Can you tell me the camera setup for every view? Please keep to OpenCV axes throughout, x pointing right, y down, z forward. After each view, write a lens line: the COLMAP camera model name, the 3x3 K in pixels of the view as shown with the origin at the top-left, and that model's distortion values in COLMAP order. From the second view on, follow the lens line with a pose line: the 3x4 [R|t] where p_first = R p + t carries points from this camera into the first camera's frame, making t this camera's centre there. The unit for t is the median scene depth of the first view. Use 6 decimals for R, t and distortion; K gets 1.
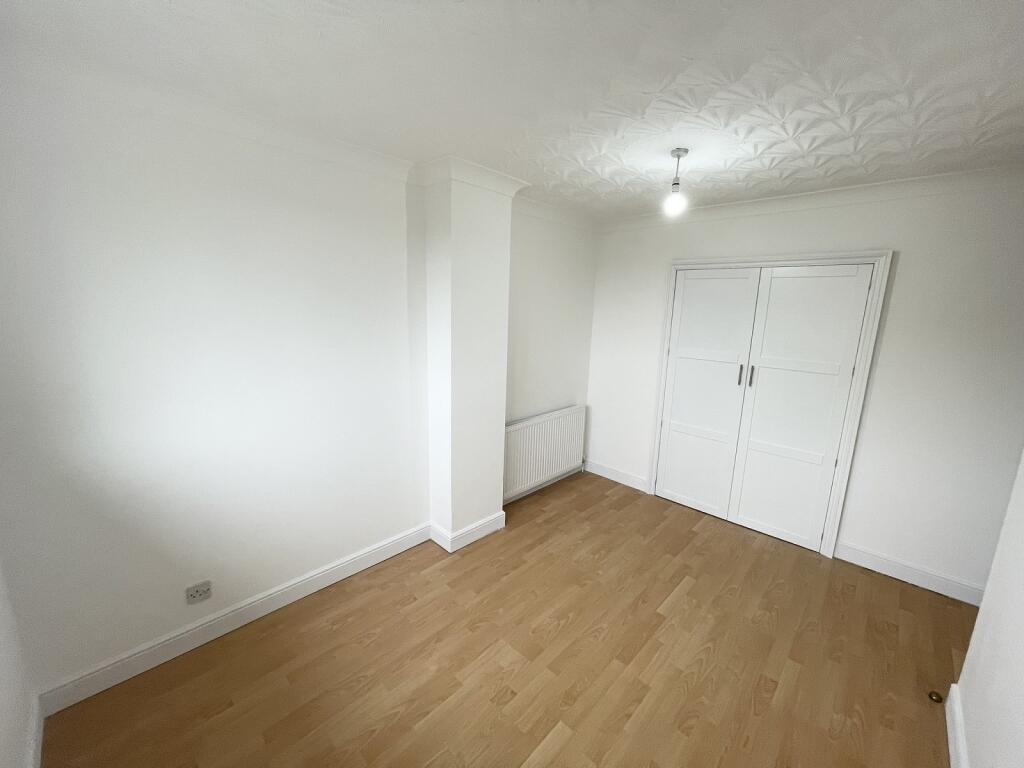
lens RADIAL K [[410.9, 0, 514.5], [0, 410.9, 383.4], [0, 0, 1]] dist [-0.003827, 0.000419]
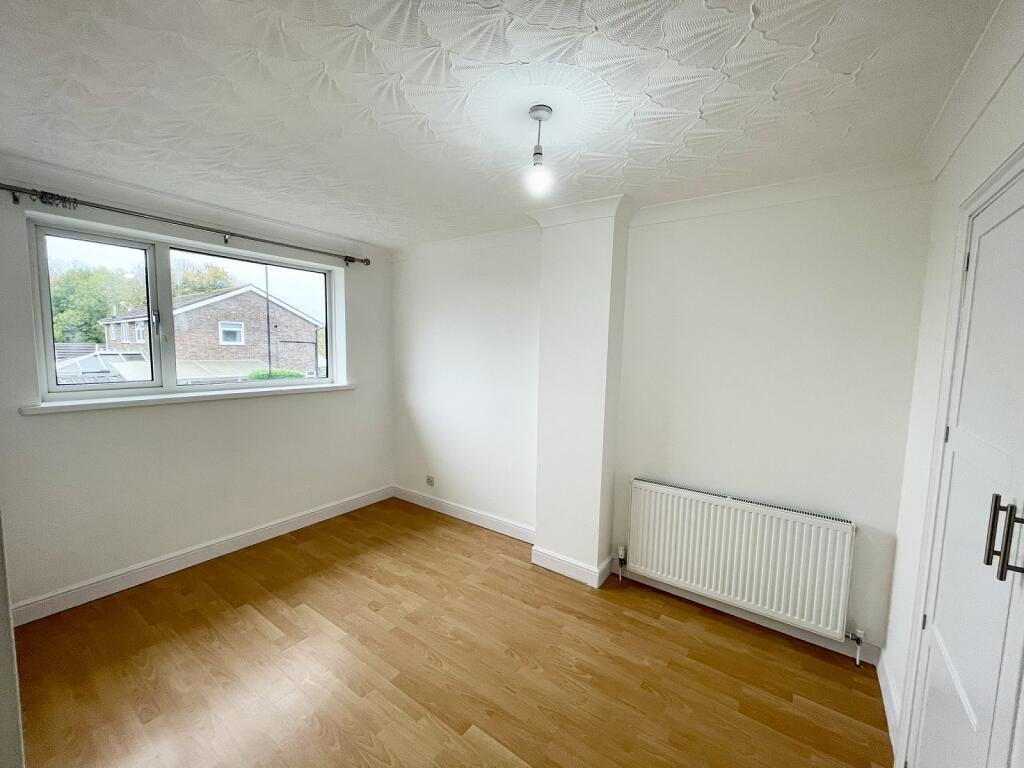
lens RADIAL K [[410.9, 0, 516.5], [0, 410.9, 384.9], [0, 0, 1]] dist [-0.003827, 0.000419]
pose [[0.159669, 0.068922, -0.984762, 1.033328], [-0.206198, 0.977884, 0.035007, -0.084163], [0.965395, 0.197466, 0.170350, 0.821705]]
